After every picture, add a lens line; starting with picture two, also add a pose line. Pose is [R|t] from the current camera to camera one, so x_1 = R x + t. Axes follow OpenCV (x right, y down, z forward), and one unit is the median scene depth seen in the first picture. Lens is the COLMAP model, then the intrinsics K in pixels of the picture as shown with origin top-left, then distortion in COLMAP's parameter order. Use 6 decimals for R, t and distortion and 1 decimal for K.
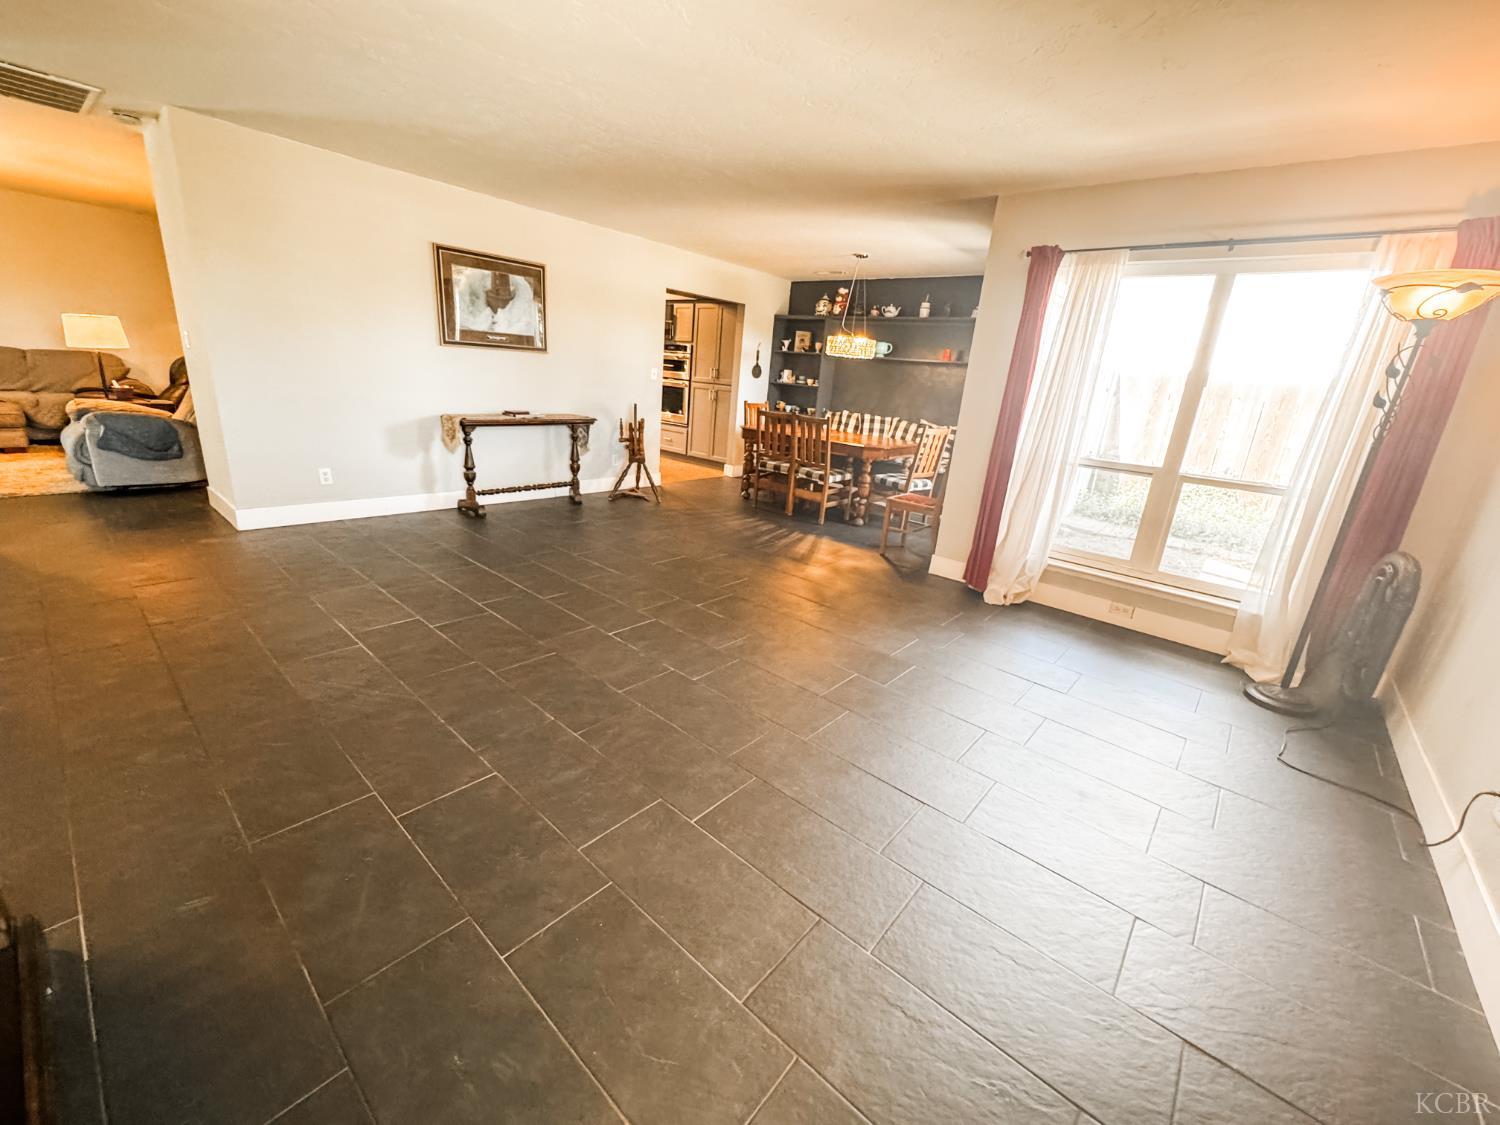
lens RADIAL K [[602.5, 0, 753.6], [0, 602.5, 565.3], [0, 0, 1]] dist [-0.004109, 0.000692]
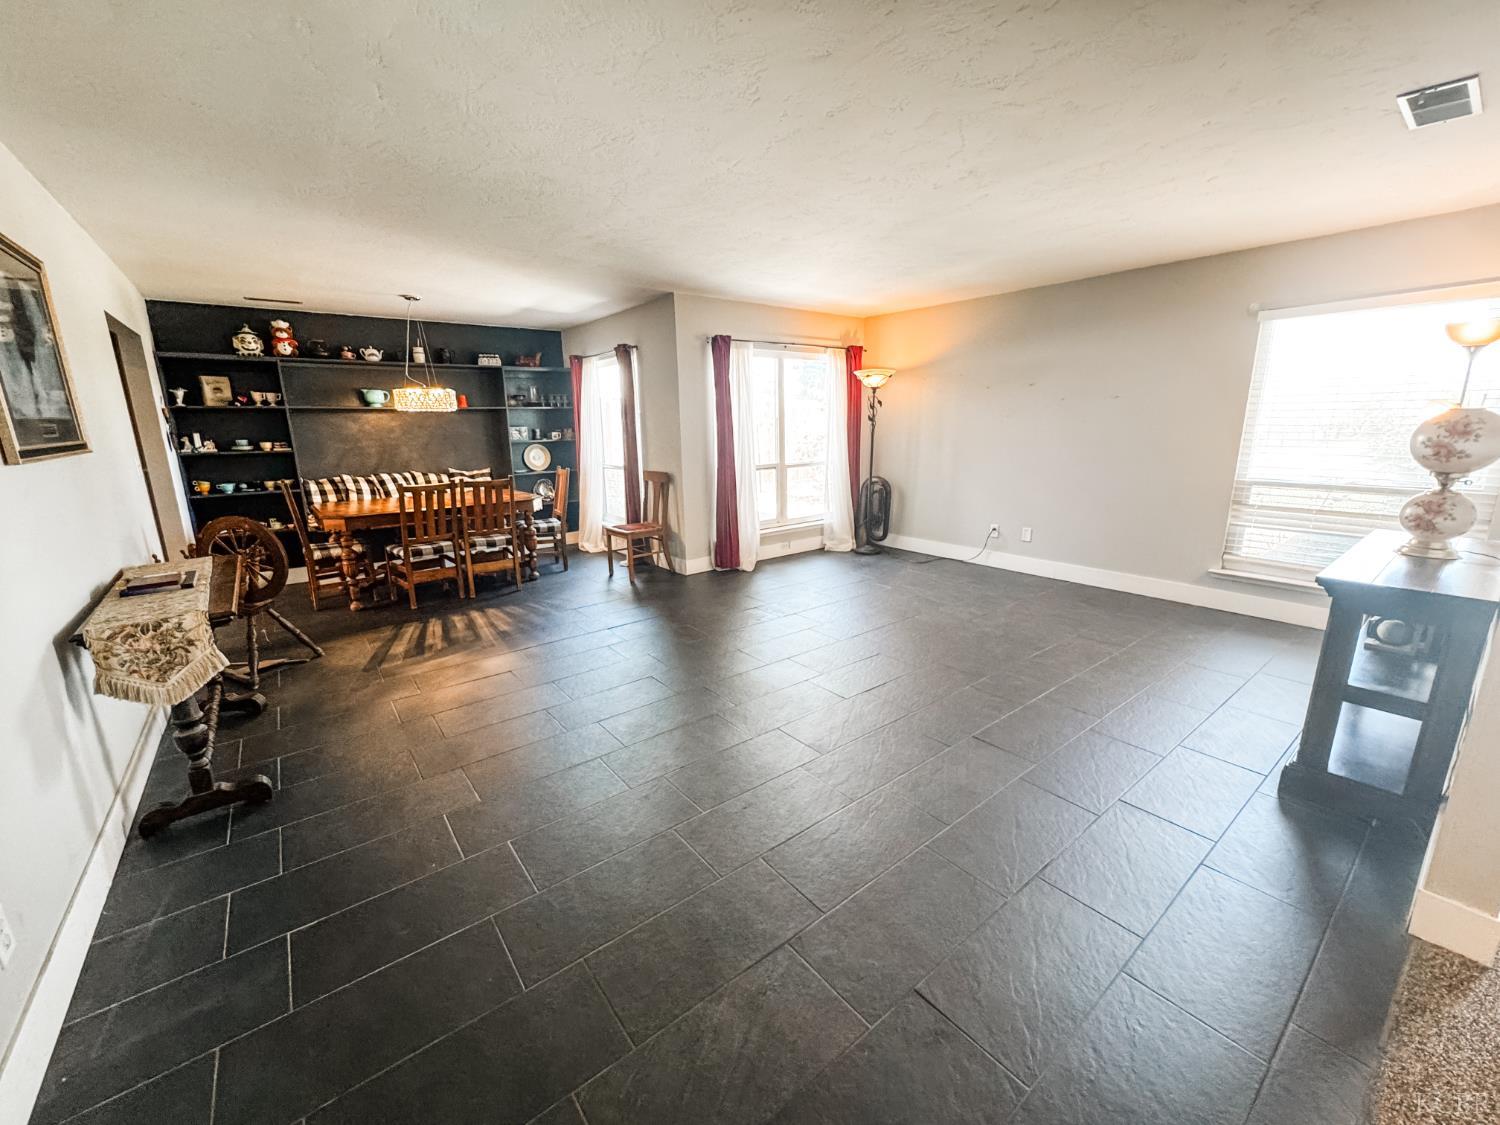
lens RADIAL K [[602.5, 0, 752.7], [0, 602.5, 568.4], [0, 0, 1]] dist [-0.004109, 0.000692]
pose [[0.202612, -0.312459, 0.928072, -0.622185], [0.330248, 0.914011, 0.235627, -0.183656], [-0.921892, 0.258753, 0.288379, 0.364911]]
